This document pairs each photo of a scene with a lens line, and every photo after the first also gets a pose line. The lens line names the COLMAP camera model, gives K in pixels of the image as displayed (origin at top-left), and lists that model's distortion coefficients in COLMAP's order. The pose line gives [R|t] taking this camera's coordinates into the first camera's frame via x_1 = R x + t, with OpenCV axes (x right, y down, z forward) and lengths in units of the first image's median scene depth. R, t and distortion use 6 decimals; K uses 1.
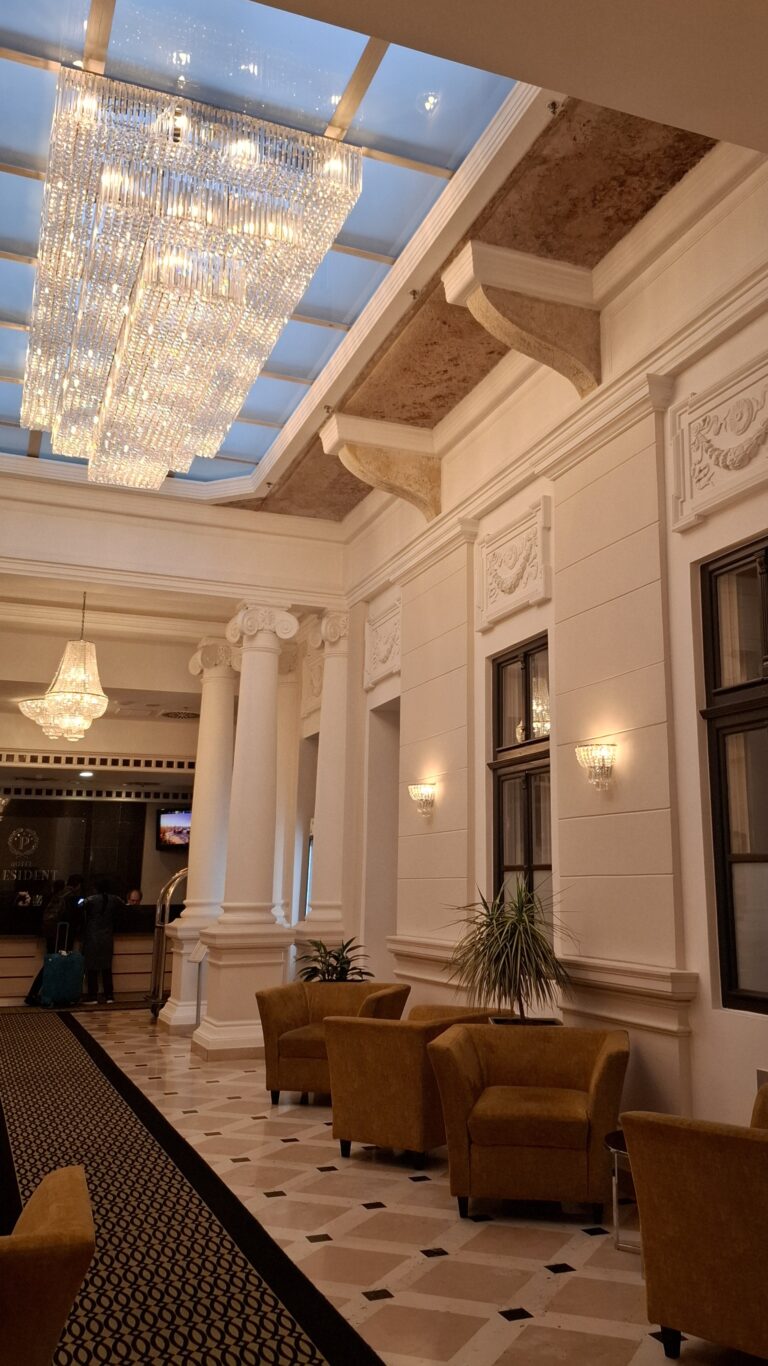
lens RADIAL K [[1129.6, 0, 385.0], [0, 1129.6, 661.6], [0, 0, 1]] dist [-0.090988, 0.000892]
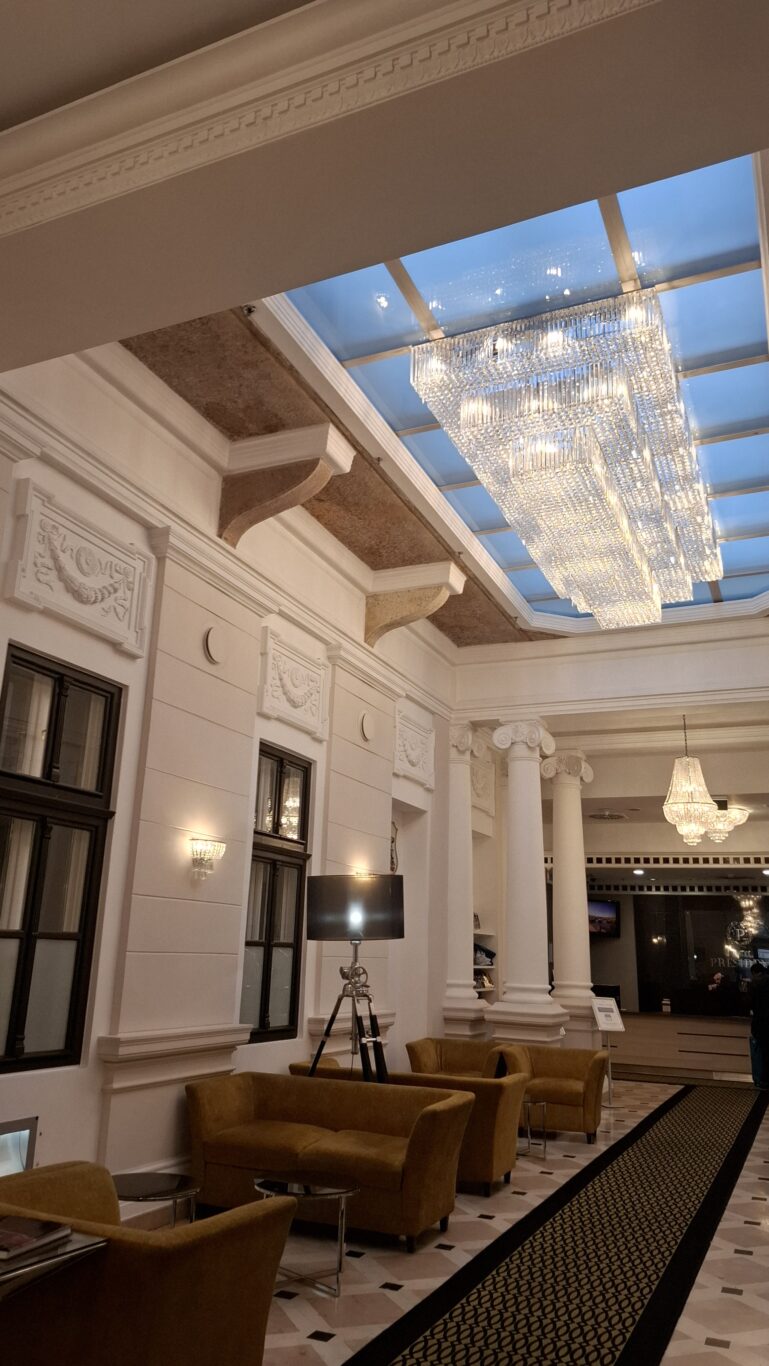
lens RADIAL K [[923.6, 0, 384.5], [0, 923.6, 683.0], [0, 0, 1]] dist [0.063138, -0.109830]
pose [[0.662386, -0.189501, -0.724799, 0.384882], [0.111555, 0.981643, -0.154705, 0.034185], [0.740811, 0.021619, 0.671366, 0.183079]]
